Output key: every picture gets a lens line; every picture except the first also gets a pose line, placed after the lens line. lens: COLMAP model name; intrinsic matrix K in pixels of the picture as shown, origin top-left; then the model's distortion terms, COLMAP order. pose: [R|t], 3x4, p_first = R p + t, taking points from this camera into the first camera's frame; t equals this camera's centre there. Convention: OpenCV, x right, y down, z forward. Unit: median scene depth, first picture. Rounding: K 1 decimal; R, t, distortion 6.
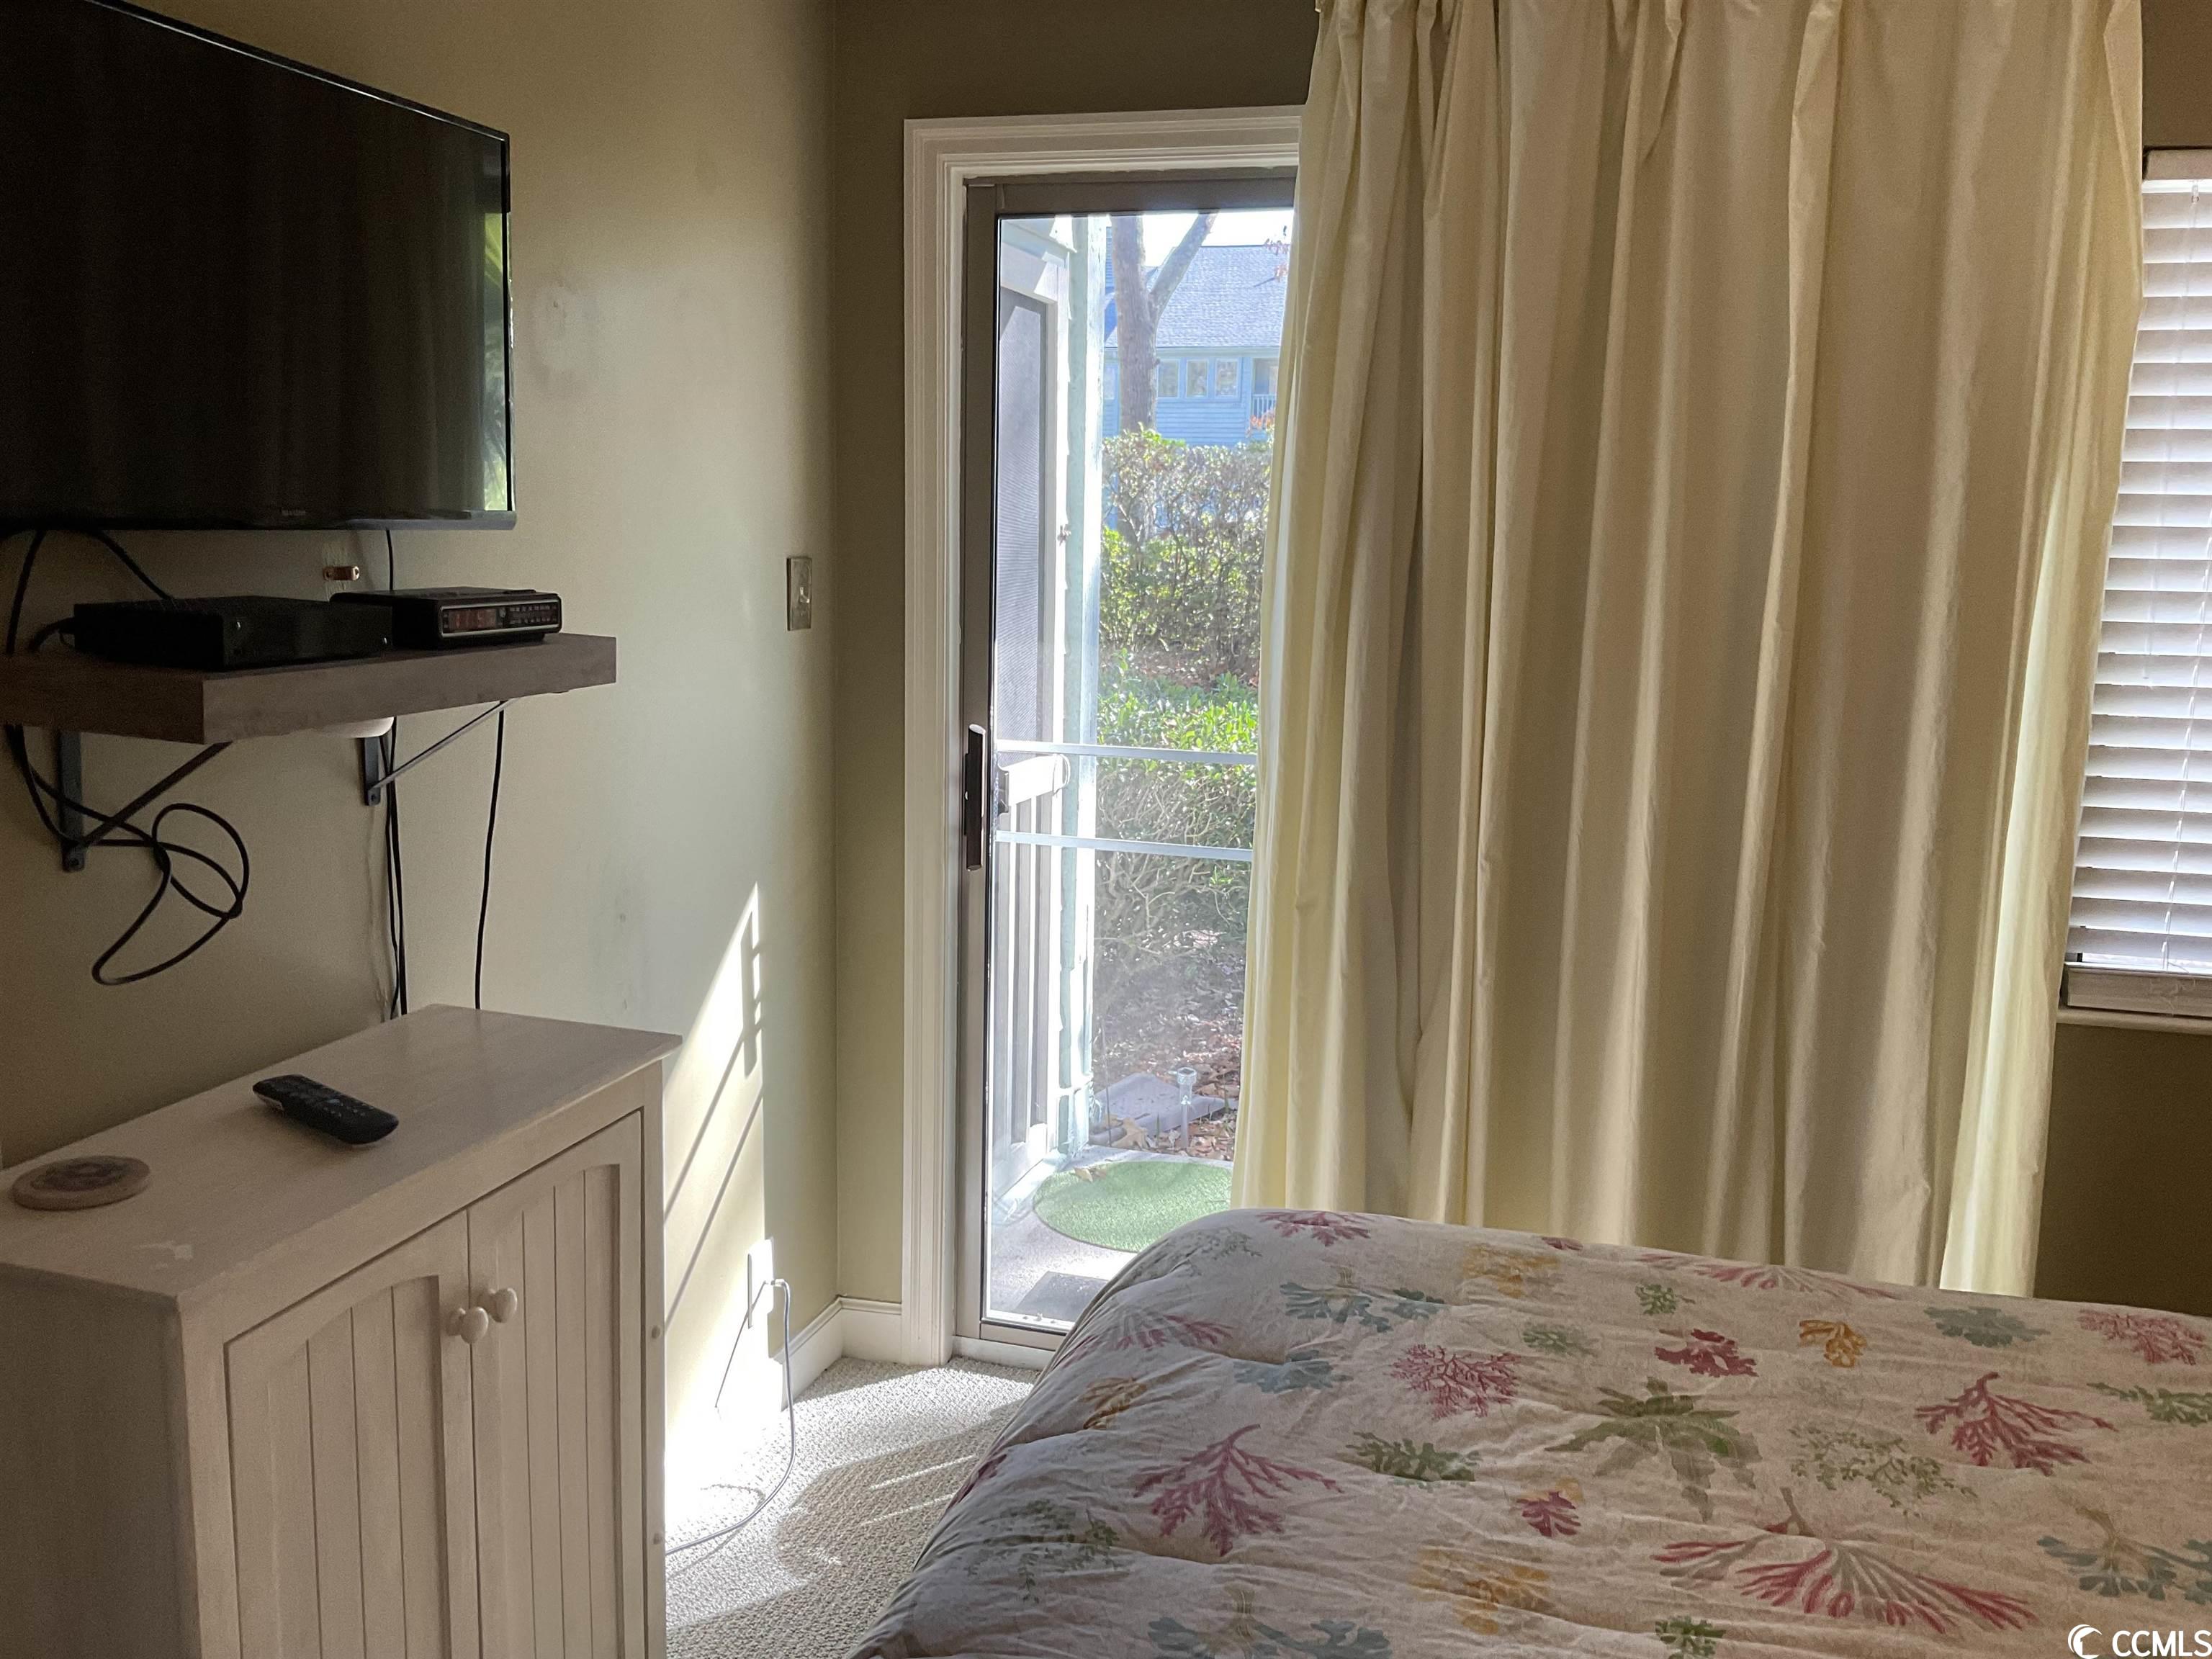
lens RADIAL K [[1849.2, 0, 1104.2], [0, 1849.2, 825.3], [0, 0, 1]] dist [0.009071, -0.005001]
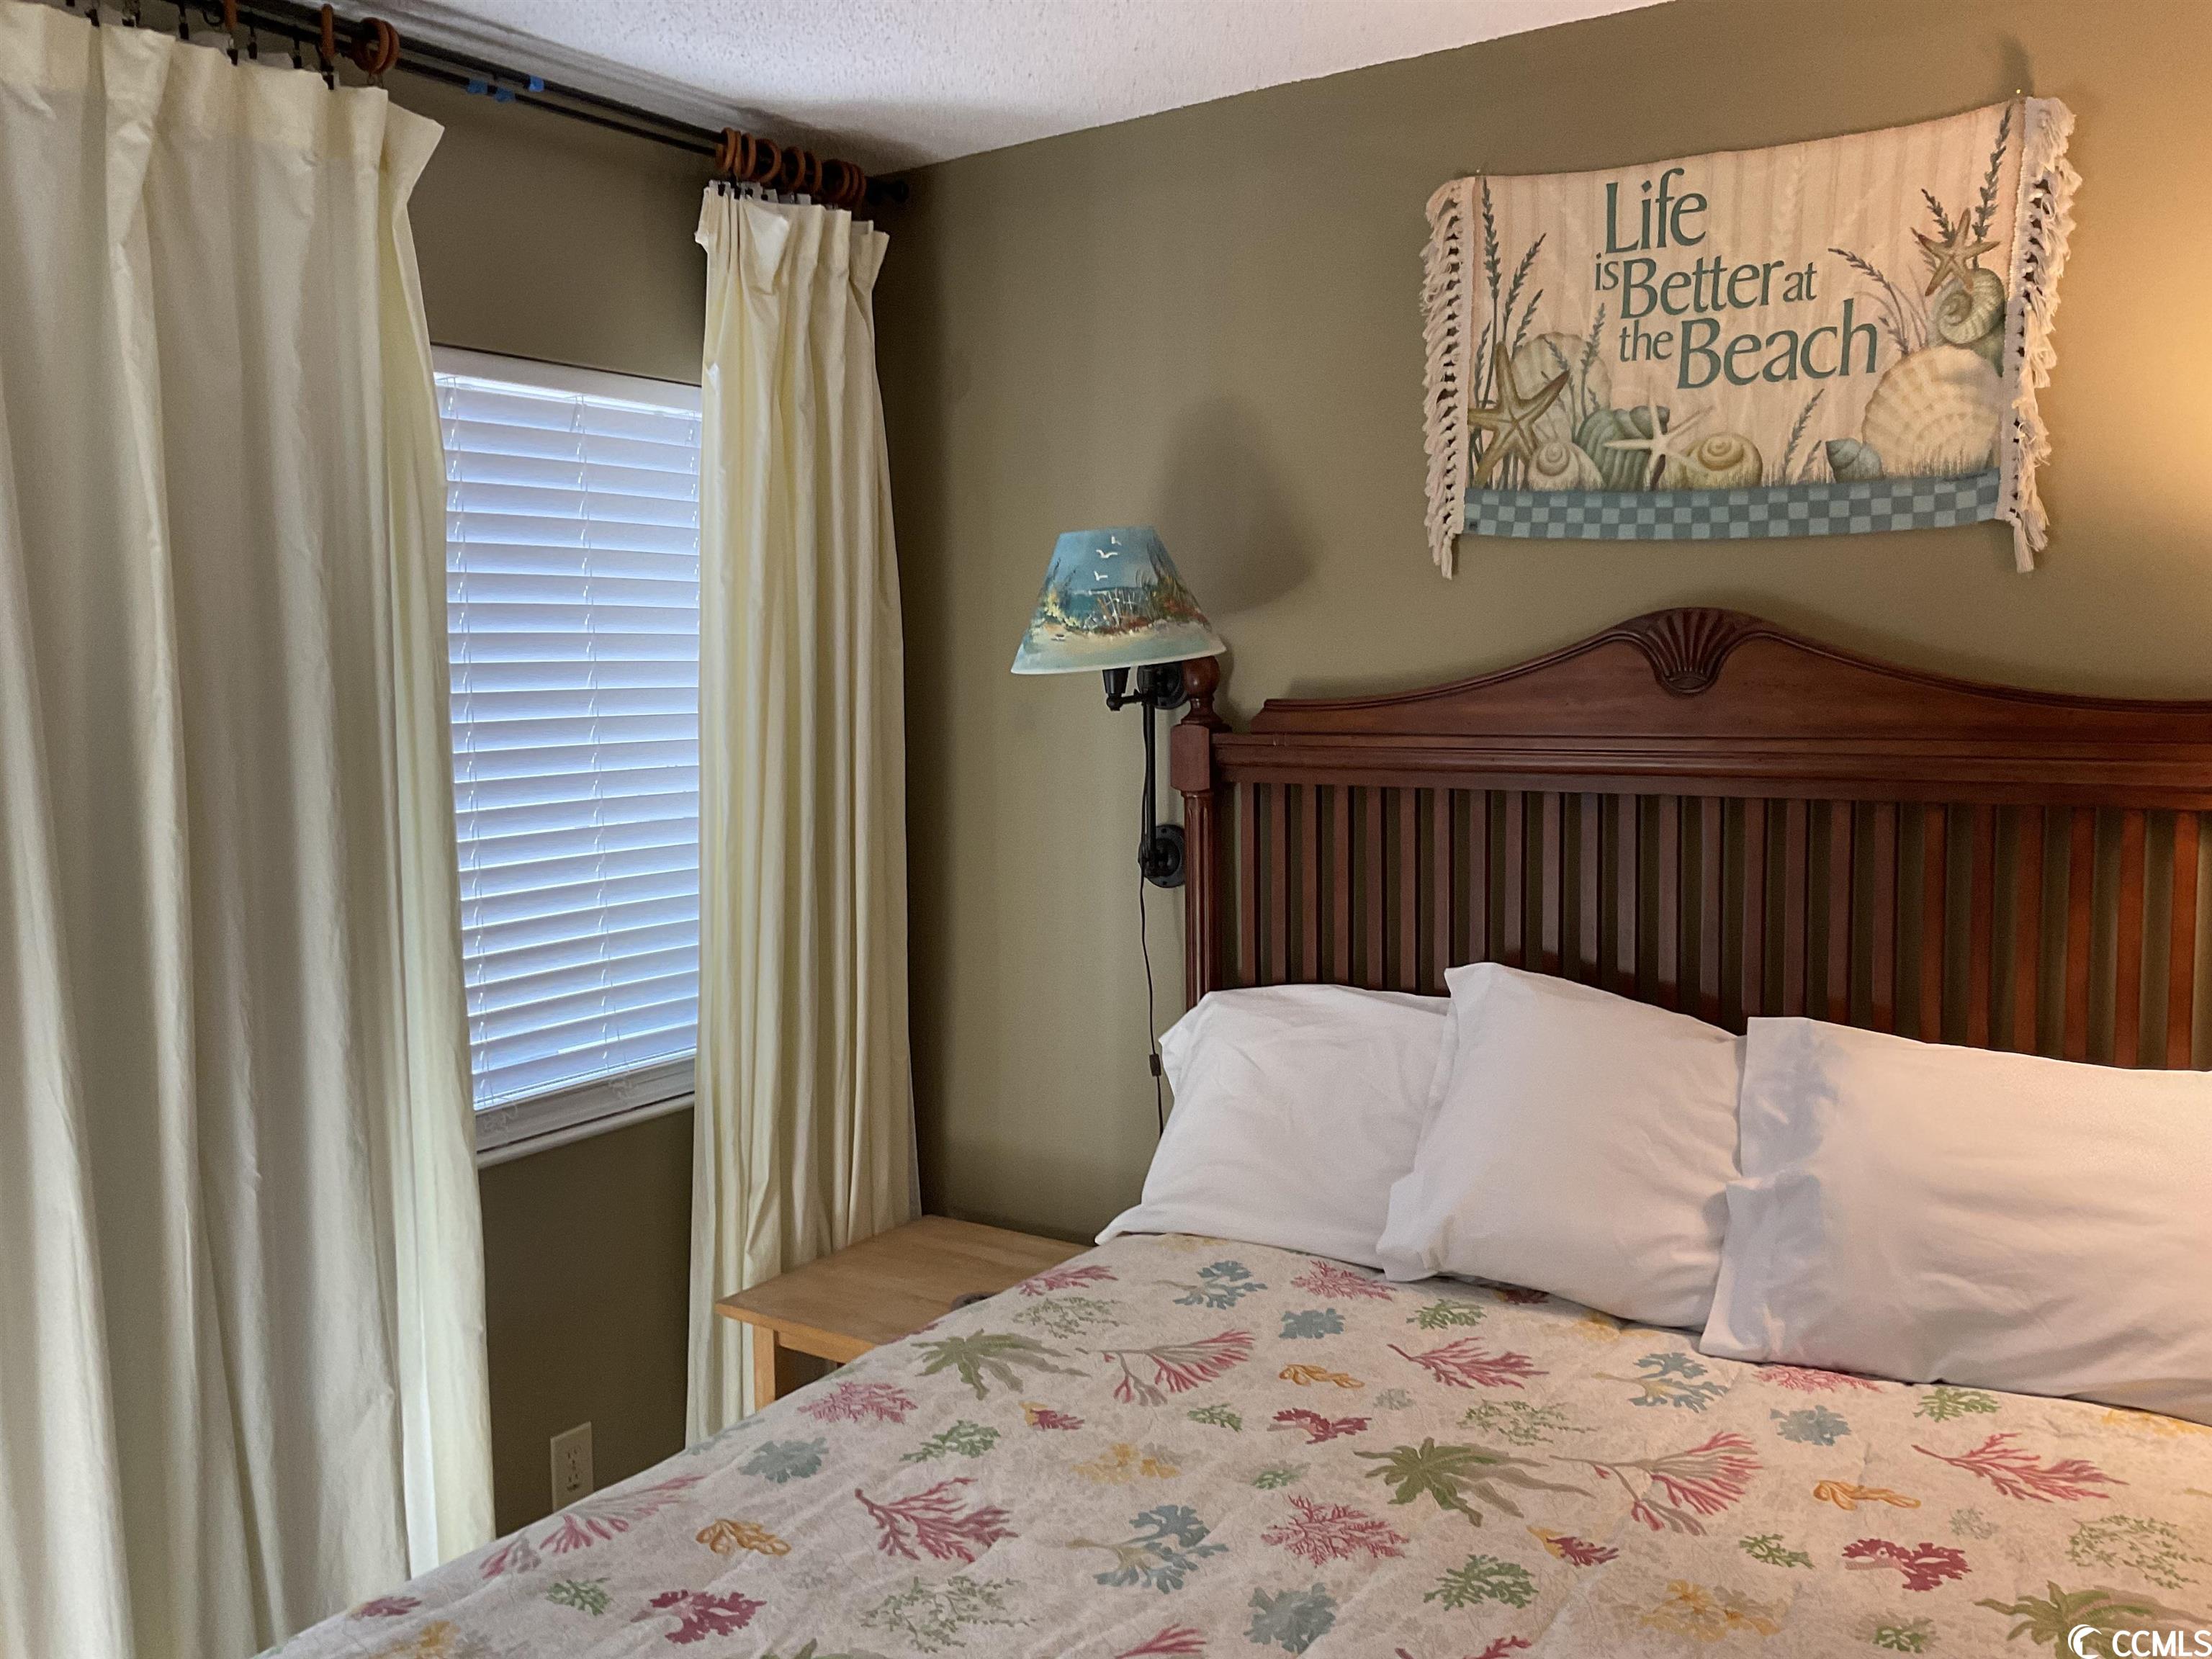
lens RADIAL K [[1849.2, 0, 1102.8], [0, 1849.2, 823.7], [0, 0, 1]] dist [0.009071, -0.005001]
pose [[0.318800, -0.118025, 0.940445, -0.464238], [0.173101, 0.982779, 0.064658, -0.137884], [-0.931881, 0.142179, 0.333741, 0.466103]]
